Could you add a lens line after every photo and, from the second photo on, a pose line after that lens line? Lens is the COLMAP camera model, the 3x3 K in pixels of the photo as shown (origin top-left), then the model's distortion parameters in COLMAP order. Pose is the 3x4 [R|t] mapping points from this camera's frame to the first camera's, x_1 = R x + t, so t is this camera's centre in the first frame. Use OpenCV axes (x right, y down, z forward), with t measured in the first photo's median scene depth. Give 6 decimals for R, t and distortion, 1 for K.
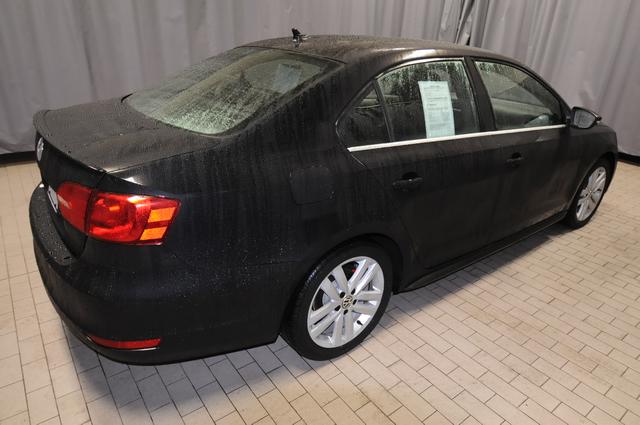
lens RADIAL K [[439.3, 0, 320.0], [0, 439.3, 212.5], [0, 0, 1]] dist [0.000479, 0.000782]
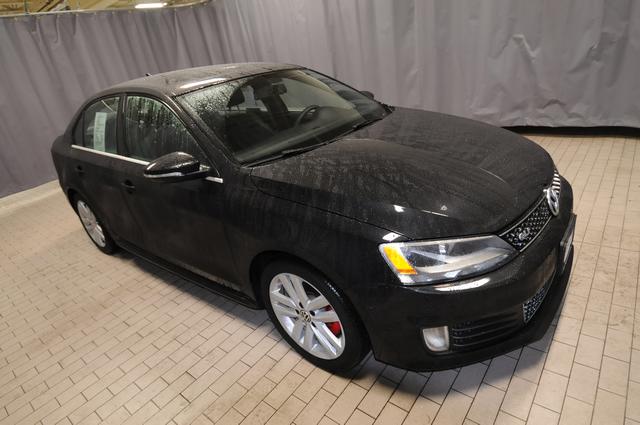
lens RADIAL K [[362.9, 0, 298.9], [0, 362.9, 215.3], [0, 0, 1]] dist [0.004705, 0.001196]
pose [[0.183215, 0.334610, -0.924375, 1.194112], [-0.218860, 0.930576, 0.293476, -0.355494], [0.958401, 0.148540, 0.243729, 1.026349]]
